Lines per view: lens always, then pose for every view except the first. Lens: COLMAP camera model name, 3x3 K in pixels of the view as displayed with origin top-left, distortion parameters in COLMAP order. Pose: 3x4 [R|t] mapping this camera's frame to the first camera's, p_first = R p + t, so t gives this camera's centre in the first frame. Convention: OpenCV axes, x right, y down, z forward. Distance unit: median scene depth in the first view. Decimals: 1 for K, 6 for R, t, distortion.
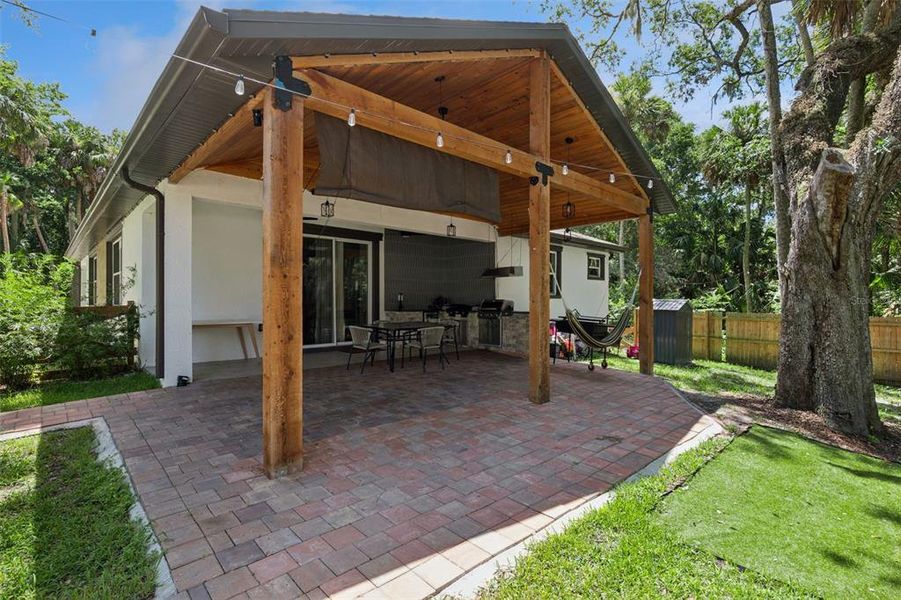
lens RADIAL K [[419.2, 0, 438.4], [0, 419.2, 300.6], [0, 0, 1]] dist [-0.015448, 0.000738]
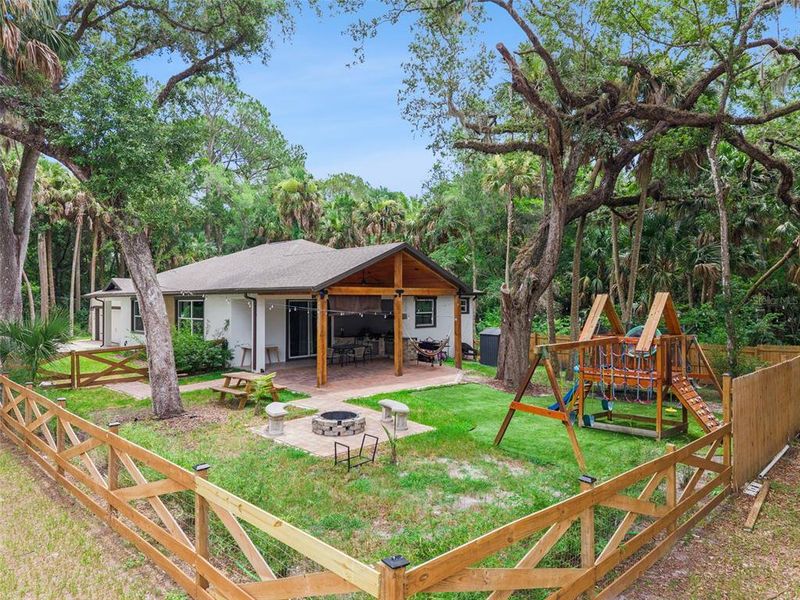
lens RADIAL K [[512.0, 0, 400.0], [0, 512.0, 300.0], [0, 0, 1]] dist [0.035553, 0.000168]
pose [[0.998222, -0.004183, 0.059465, 0.030624], [0.004331, 0.999988, -0.002371, -0.140275], [-0.059455, 0.002624, 0.998228, -1.339667]]
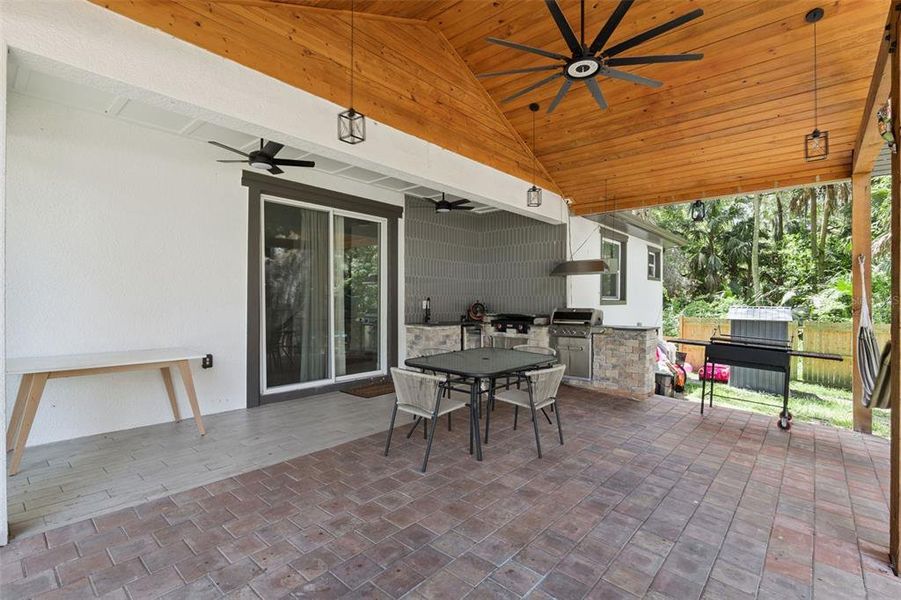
lens RADIAL K [[419.2, 0, 438.4], [0, 419.2, 300.6], [0, 0, 1]] dist [-0.015448, 0.000738]
pose [[0.995503, 0.002004, 0.094710, -0.146549], [-0.001695, 0.999993, -0.003345, -0.011970], [-0.094716, 0.003170, 0.995499, 0.359352]]
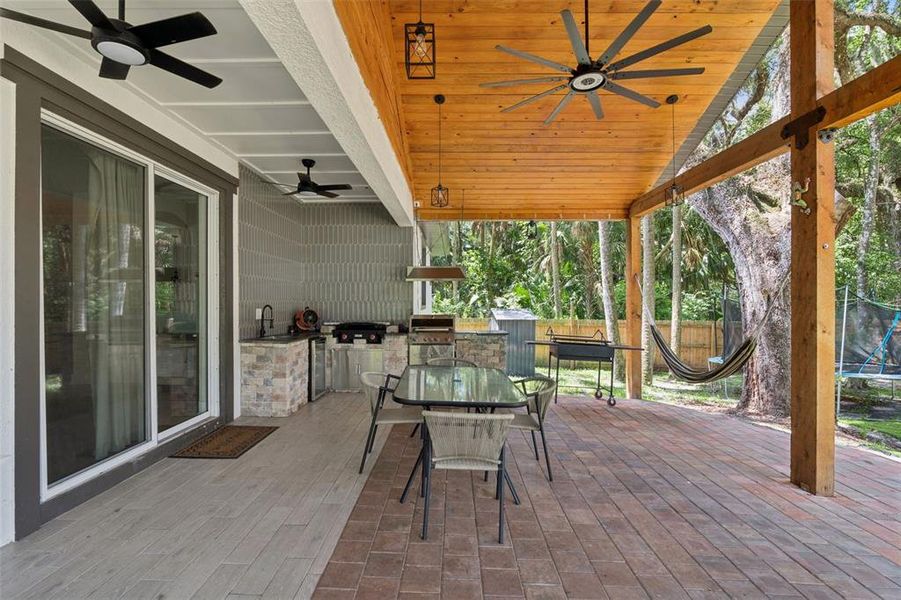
lens RADIAL K [[419.2, 0, 438.4], [0, 419.2, 300.6], [0, 0, 1]] dist [-0.015448, 0.000738]
pose [[0.695950, 0.000597, 0.718090, -0.329536], [0.002289, 0.999993, -0.003050, -0.022492], [-0.718087, 0.003766, 0.695943, 0.538822]]
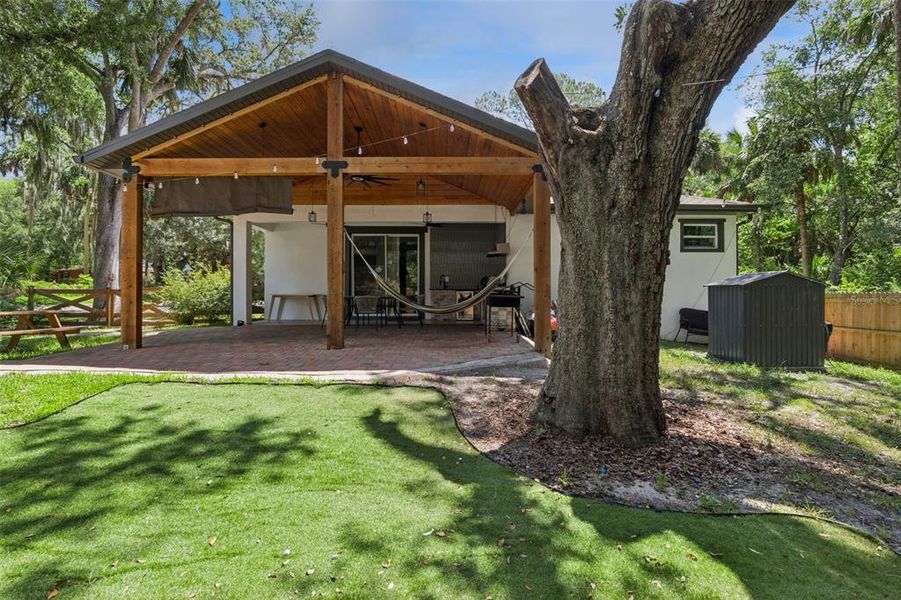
lens RADIAL K [[430.3, 0, 473.6], [0, 430.3, 302.1], [0, 0, 1]] dist [-0.016052, 0.000064]
pose [[0.757093, -0.004301, -0.653293, 0.820171], [0.001180, 0.999986, -0.005217, 0.068725], [0.653306, 0.003179, 0.757087, 0.152976]]
